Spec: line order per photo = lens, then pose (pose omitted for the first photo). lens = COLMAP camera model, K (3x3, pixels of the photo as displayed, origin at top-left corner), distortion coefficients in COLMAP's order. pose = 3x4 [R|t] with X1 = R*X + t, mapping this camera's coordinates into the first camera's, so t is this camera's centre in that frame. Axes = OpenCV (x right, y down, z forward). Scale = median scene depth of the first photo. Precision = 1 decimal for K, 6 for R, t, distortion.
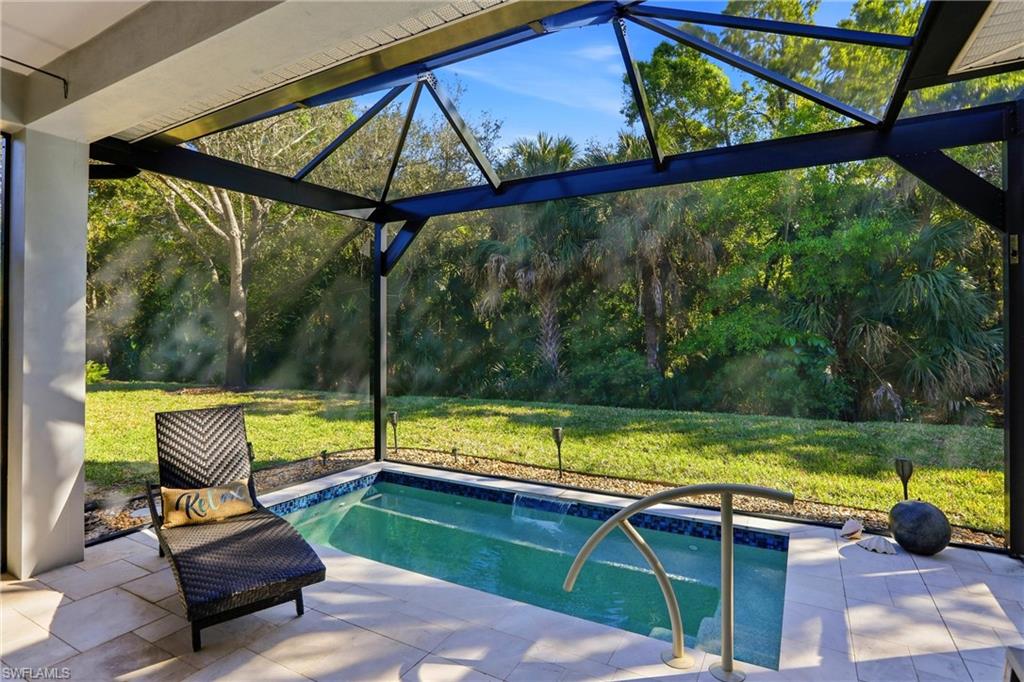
lens RADIAL K [[538.7, 0, 512.2], [0, 538.7, 335.2], [0, 0, 1]] dist [-0.008169, 0.008507]
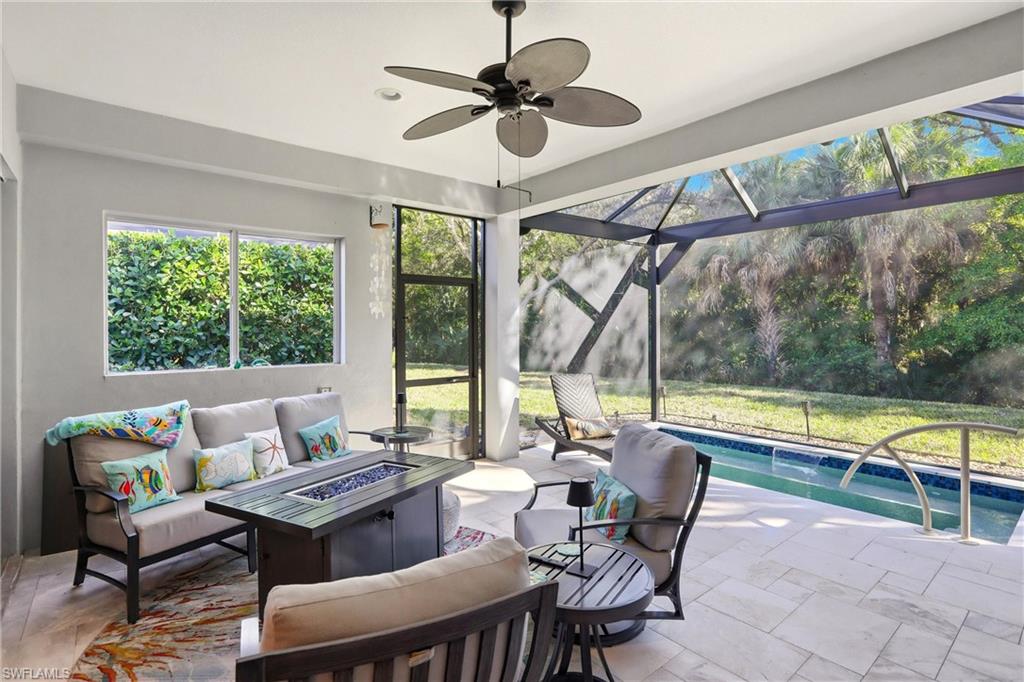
lens RADIAL K [[538.7, 0, 509.6], [0, 538.7, 332.8], [0, 0, 1]] dist [-0.008169, 0.008507]
pose [[0.942859, -0.003414, -0.333174, -0.140652], [0.005577, 0.999969, 0.005535, 0.001059], [0.333144, -0.007077, 0.942849, -0.395180]]
